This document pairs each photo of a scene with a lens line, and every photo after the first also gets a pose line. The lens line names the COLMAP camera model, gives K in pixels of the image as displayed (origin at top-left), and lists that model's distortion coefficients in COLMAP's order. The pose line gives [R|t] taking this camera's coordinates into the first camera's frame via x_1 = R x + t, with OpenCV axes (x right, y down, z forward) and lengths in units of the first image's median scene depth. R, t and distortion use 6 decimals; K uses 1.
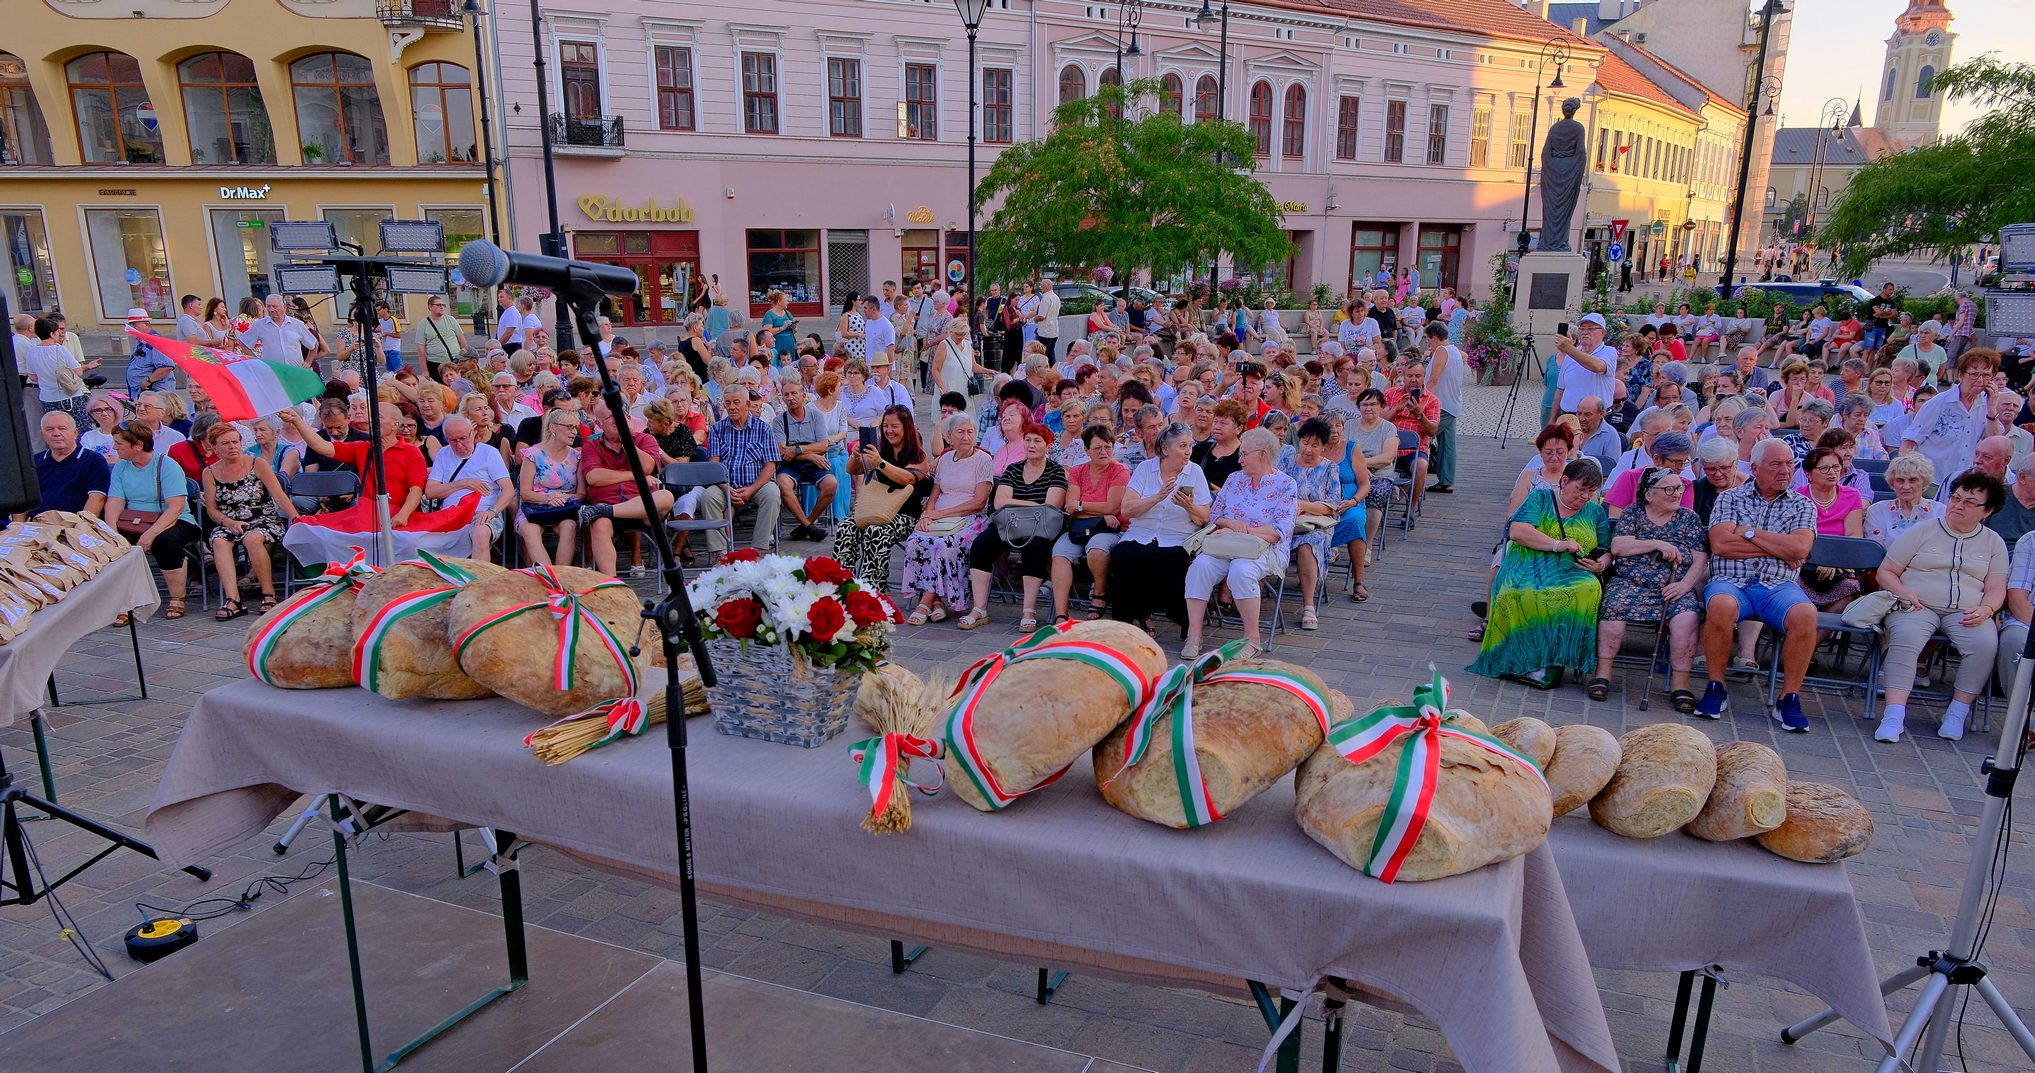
lens RADIAL K [[1397.4, 0, 1006.6], [0, 1397.4, 684.8], [0, 0, 1]] dist [-0.016526, 0.005713]
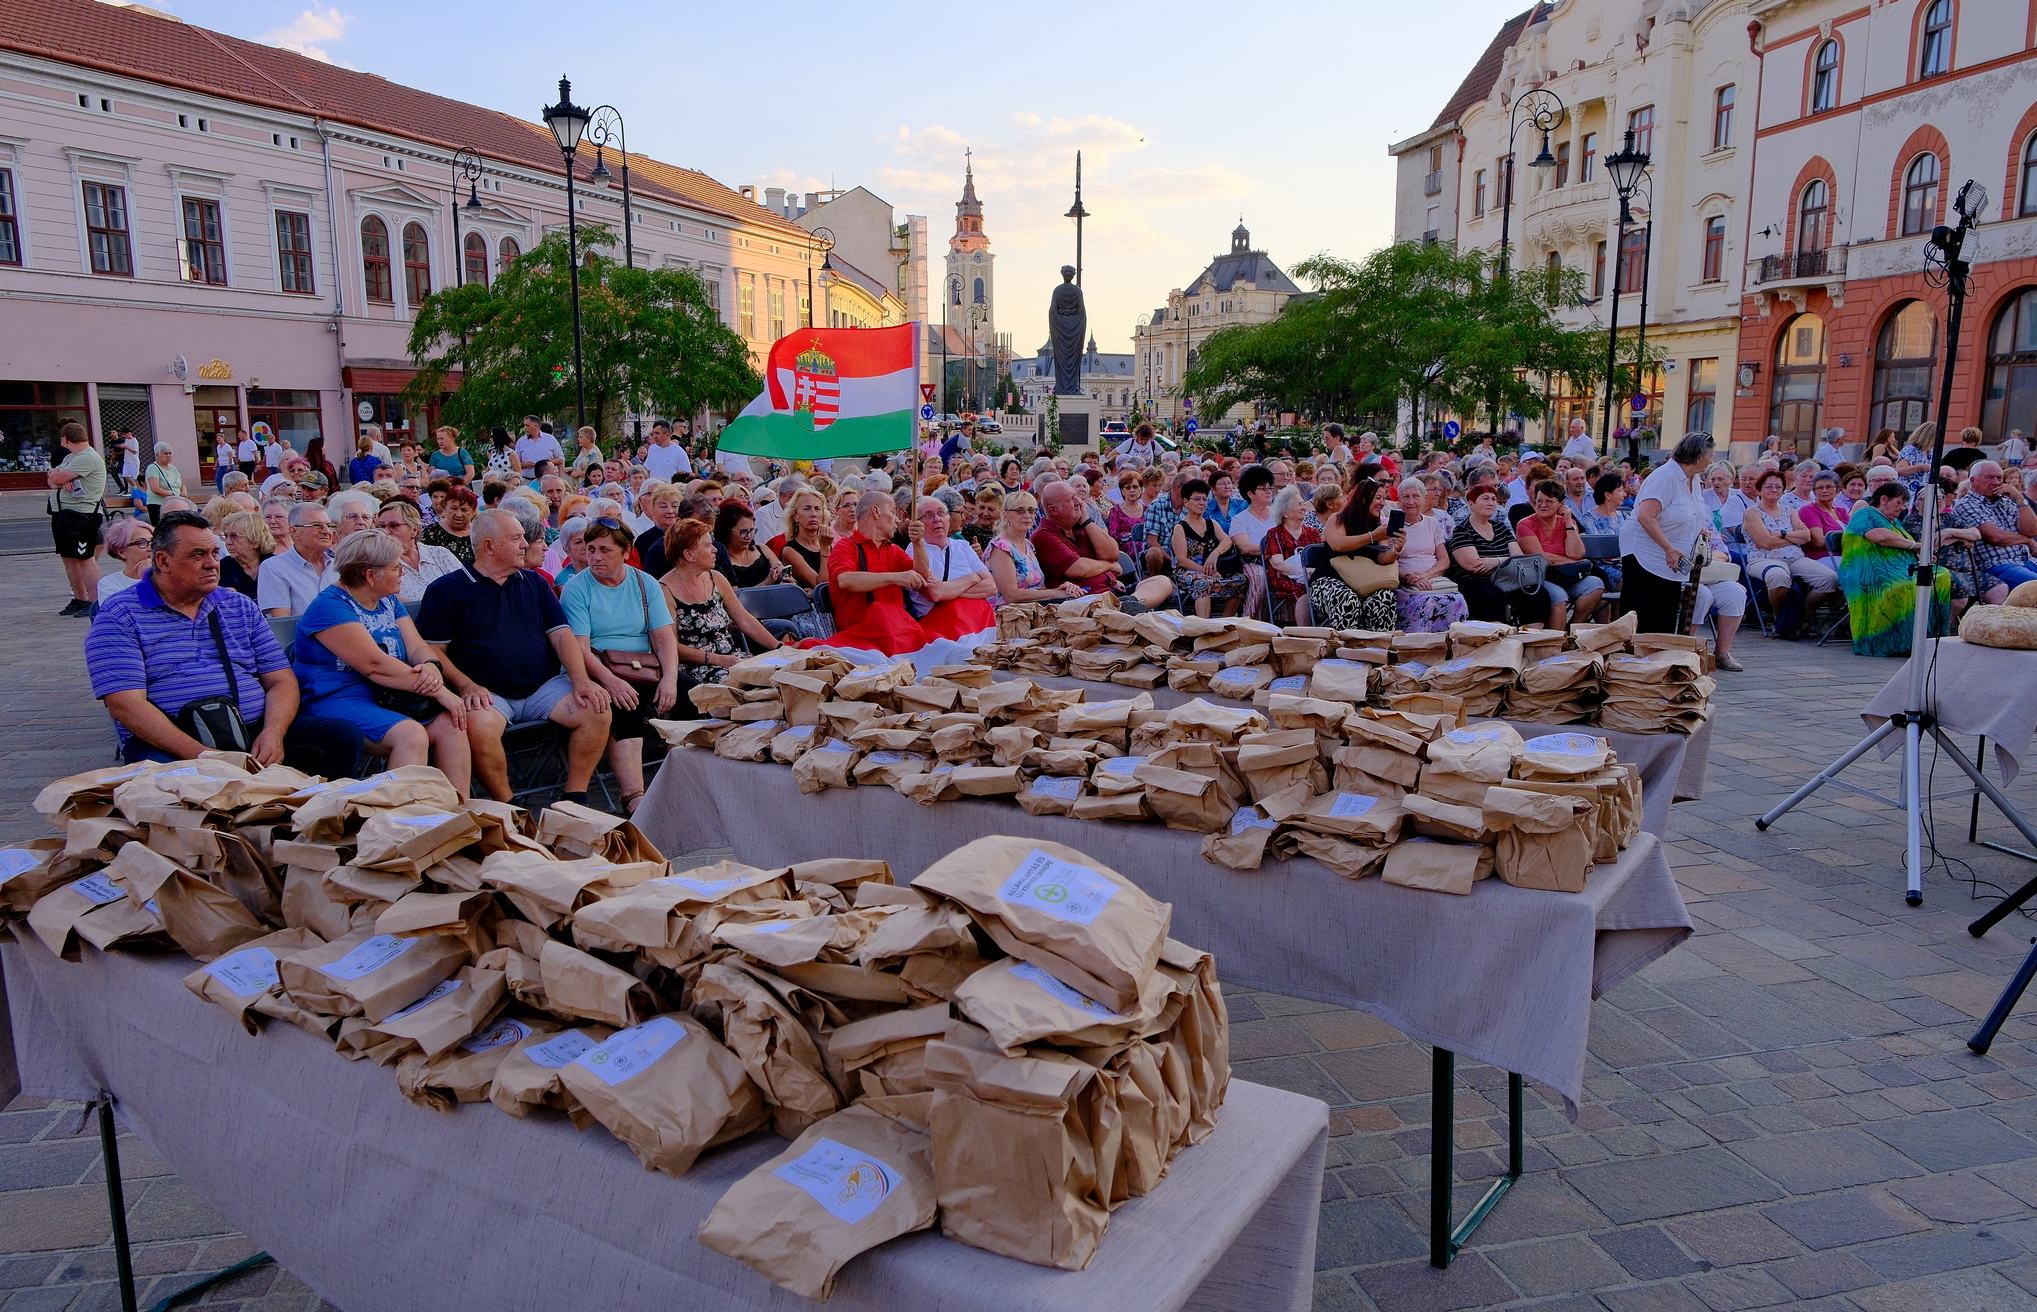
lens RADIAL K [[1396.6, 0, 1013.7], [0, 1396.6, 675.2], [0, 0, 1]] dist [-0.028735, 0.016868]
pose [[0.809911, -0.103625, 0.577327, -0.203712], [0.177376, 0.981456, -0.072672, -0.007492], [-0.559090, 0.161261, 0.813273, 0.084170]]
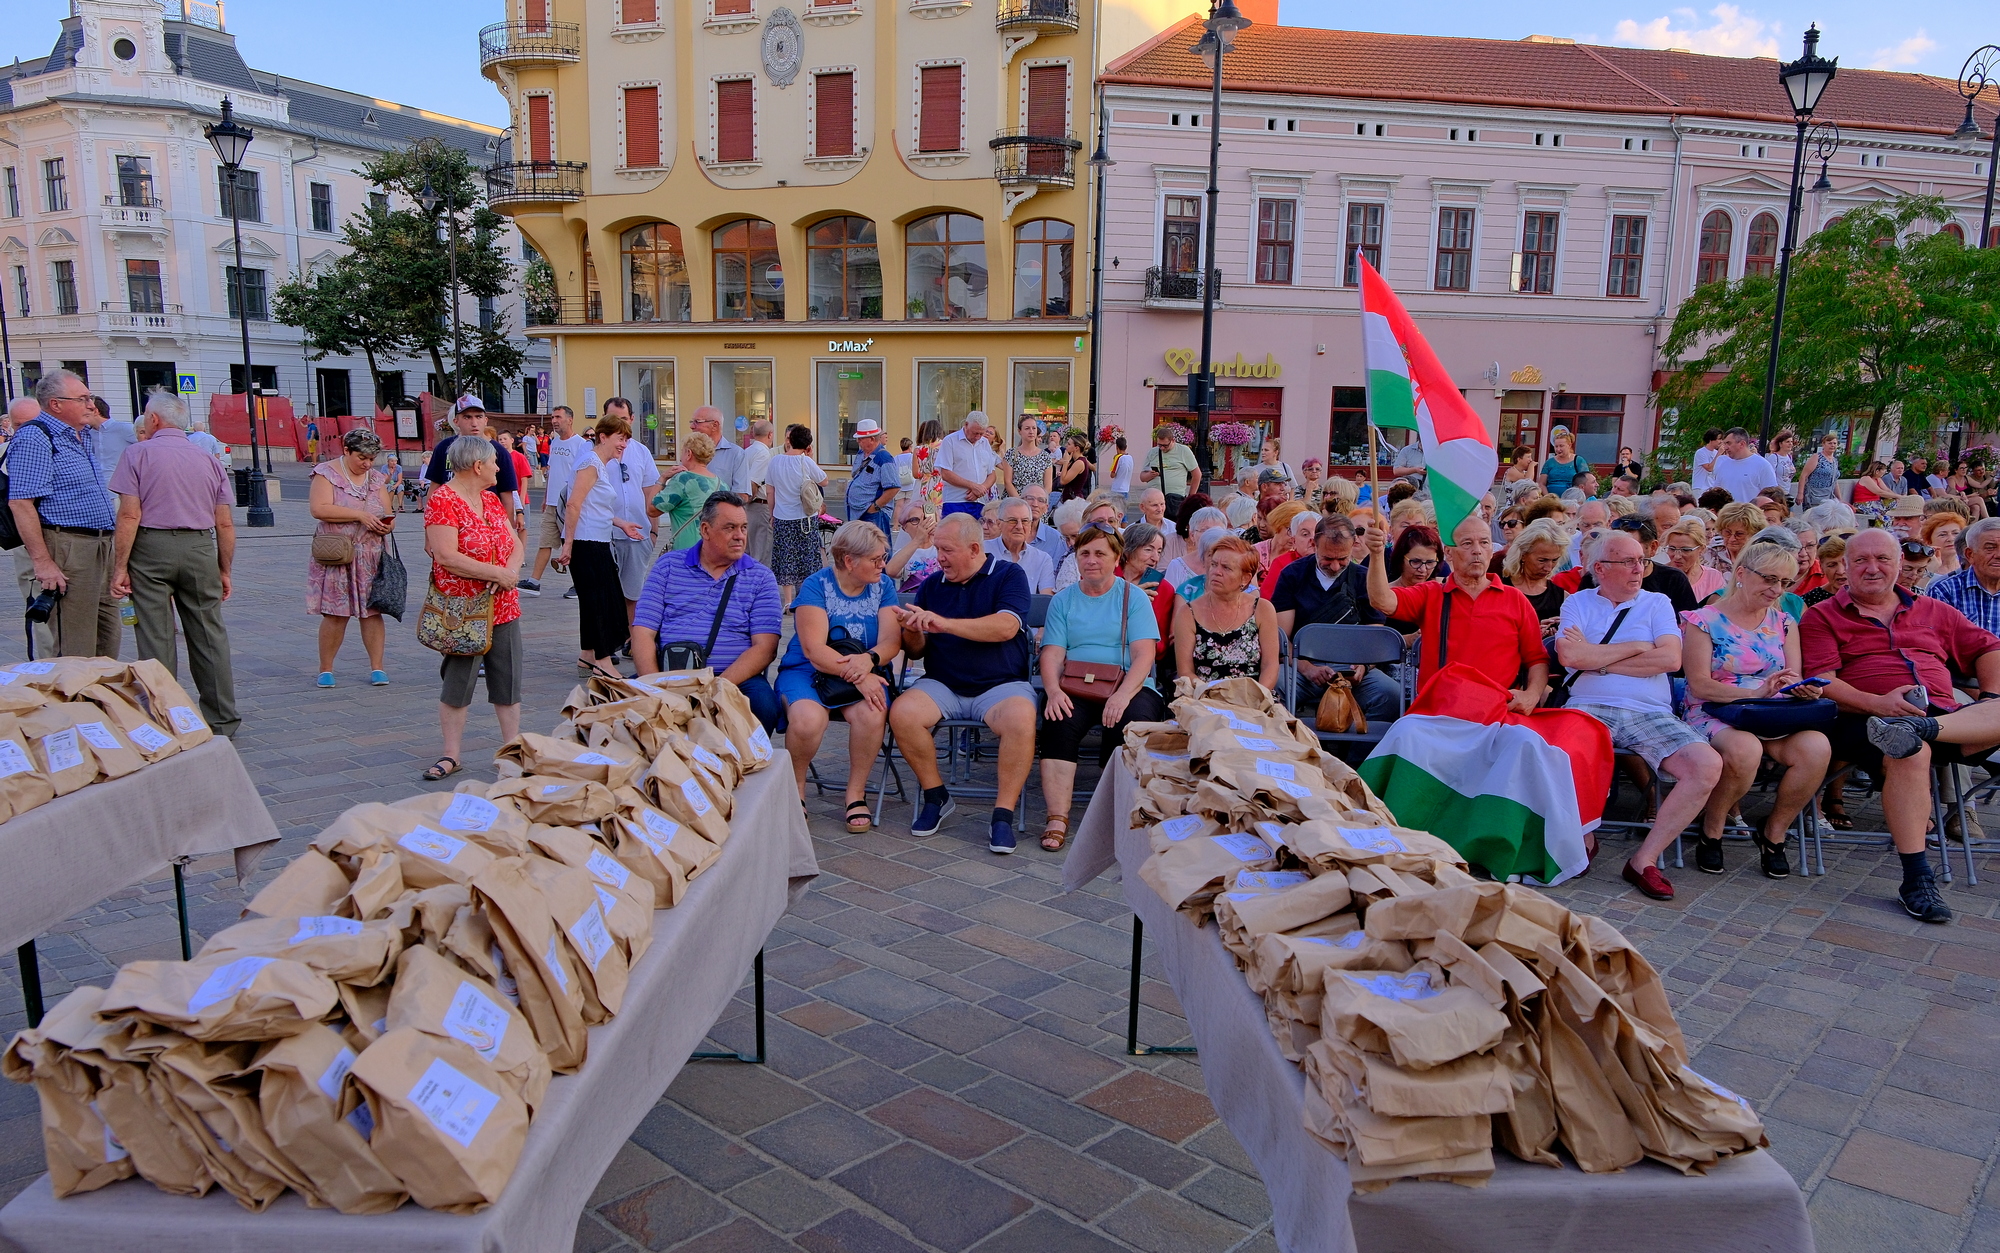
lens RADIAL K [[1384.8, 0, 973.2], [0, 1384.8, 699.4], [0, 0, 1]] dist [-0.024130, 0.009302]
pose [[0.943459, 0.076889, -0.322448, -0.111759], [-0.111760, 0.989556, -0.091040, -0.011296], [0.312080, 0.121930, 0.942199, 0.093275]]
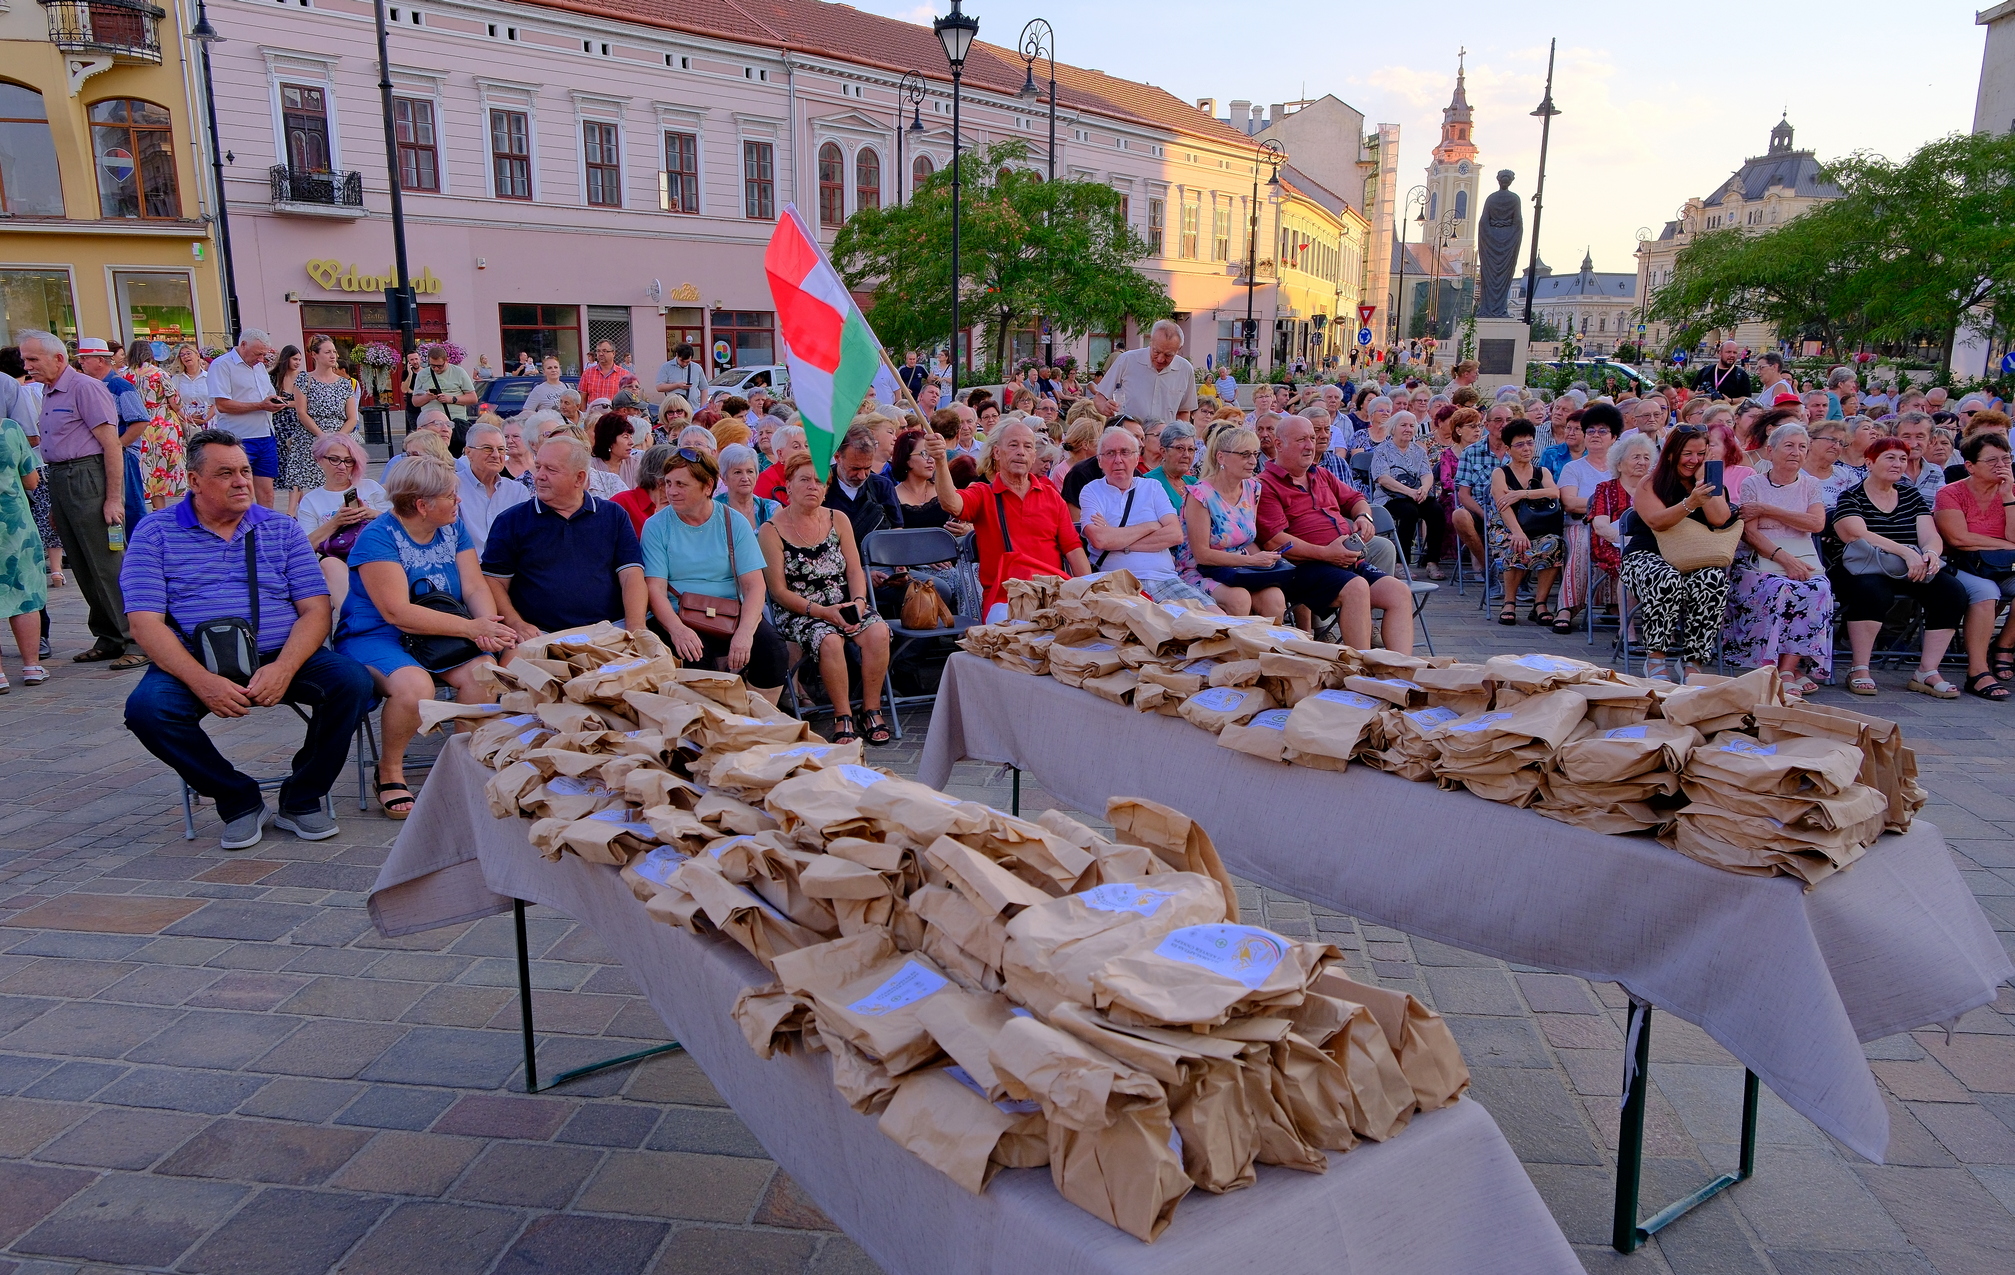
lens RADIAL K [[1395.1, 0, 986.8], [0, 1395.1, 691.4], [0, 0, 1]] dist [-0.024130, 0.009302]
pose [[0.960500, -0.060274, 0.271674, -0.159537], [0.077406, 0.995601, -0.052785, -0.009660], [-0.267297, 0.071729, 0.960941, 0.090487]]
